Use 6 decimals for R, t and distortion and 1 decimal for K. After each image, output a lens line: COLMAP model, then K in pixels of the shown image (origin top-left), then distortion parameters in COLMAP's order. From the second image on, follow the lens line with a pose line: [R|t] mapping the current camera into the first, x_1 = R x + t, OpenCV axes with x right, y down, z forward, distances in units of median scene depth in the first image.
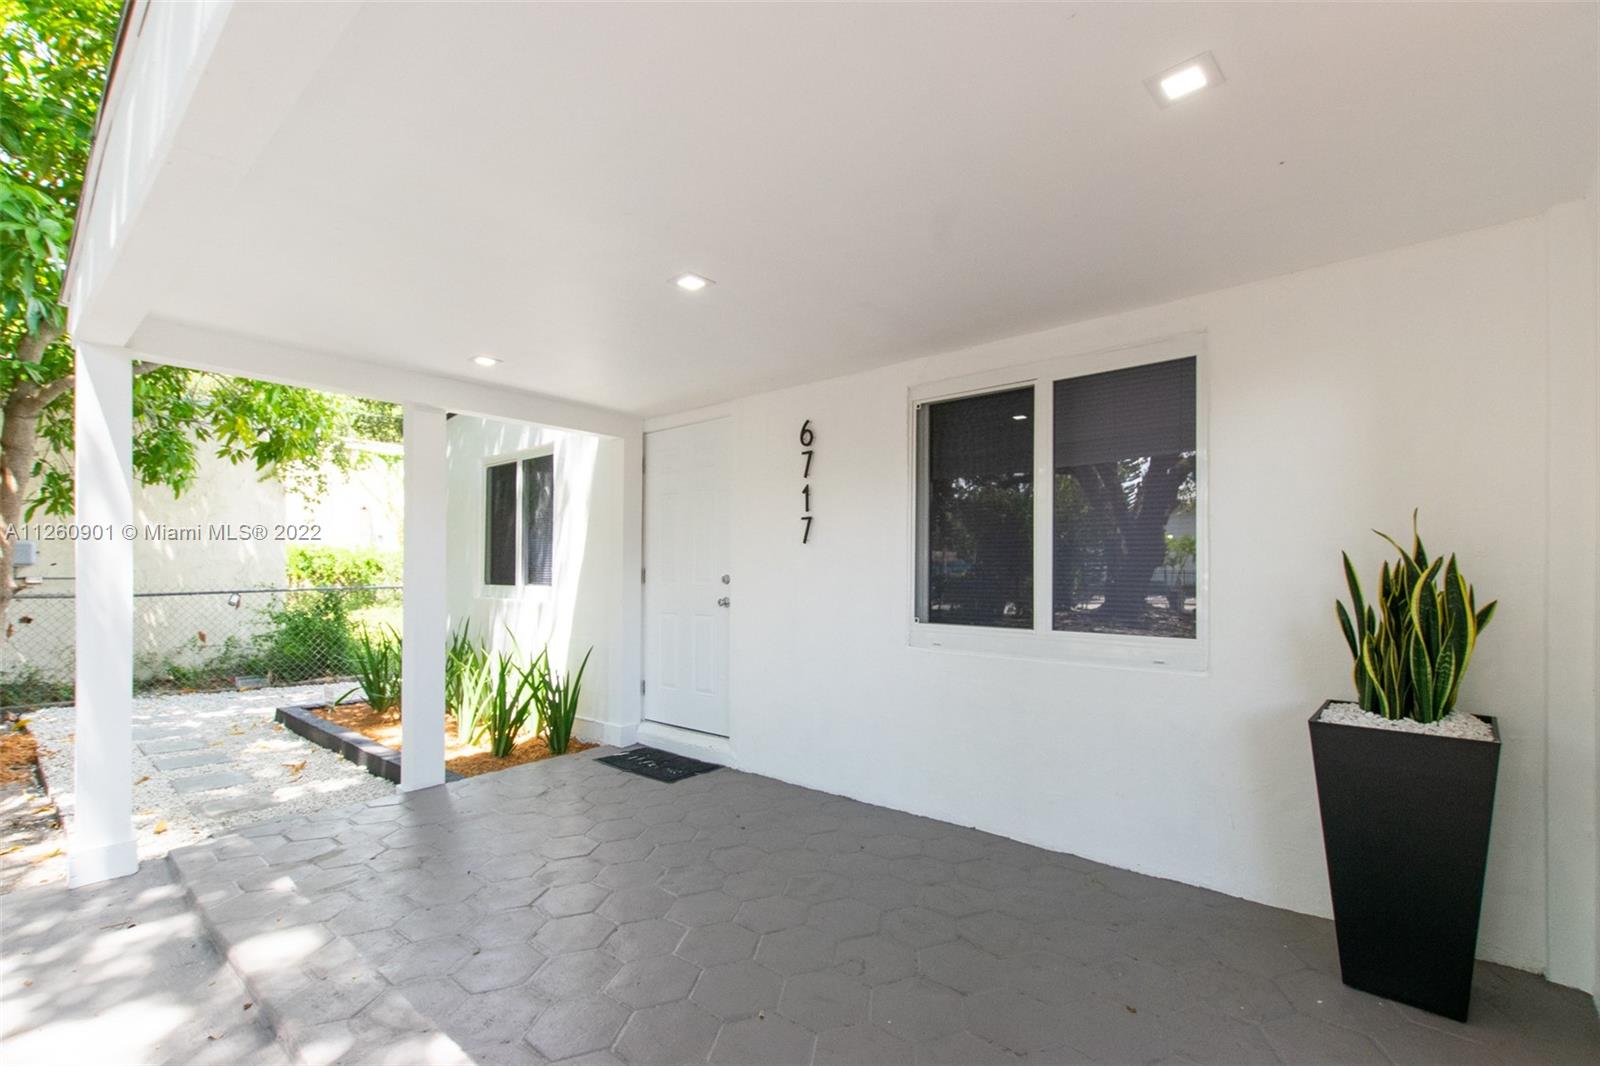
lens RADIAL K [[730.5, 0, 802.0], [0, 730.5, 562.0], [0, 0, 1]] dist [0.012988, -0.000761]
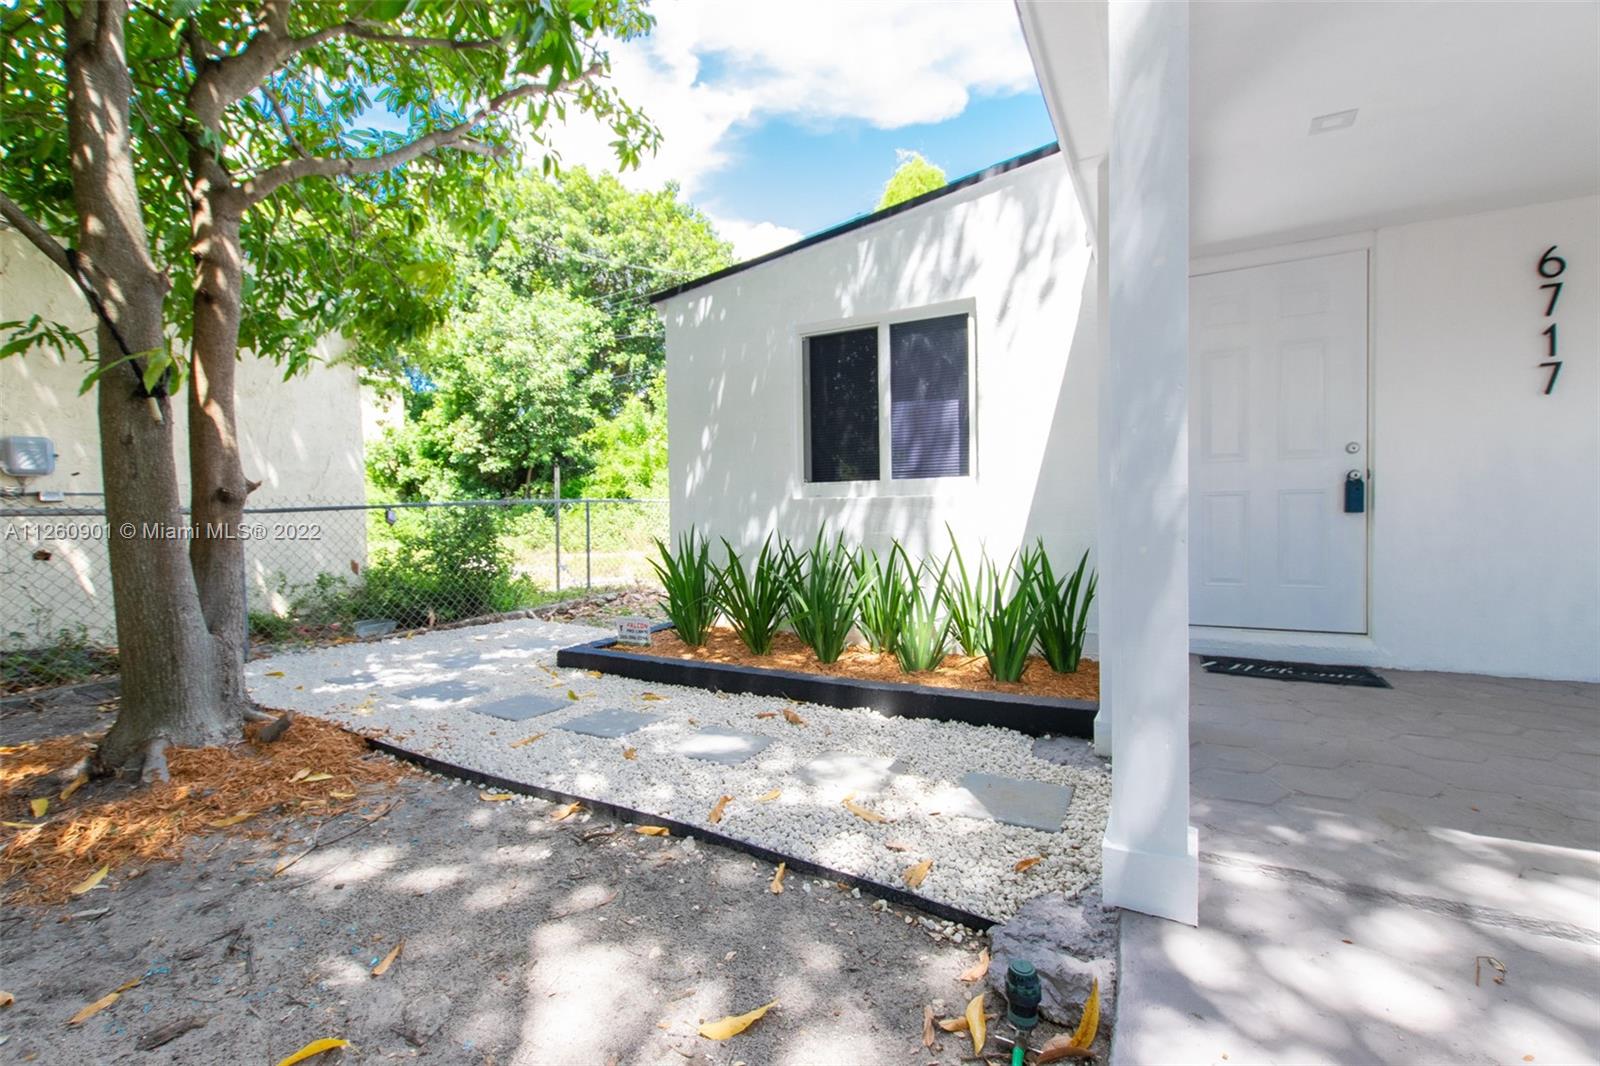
lens RADIAL K [[688.7, 0, 790.6], [0, 688.7, 513.7], [0, 0, 1]] dist [0.002583, -0.000033]
pose [[0.970954, -0.027756, 0.237651, -0.667722], [0.021183, 0.999320, 0.030167, 0.044603], [-0.238327, -0.024256, 0.970882, 0.278293]]
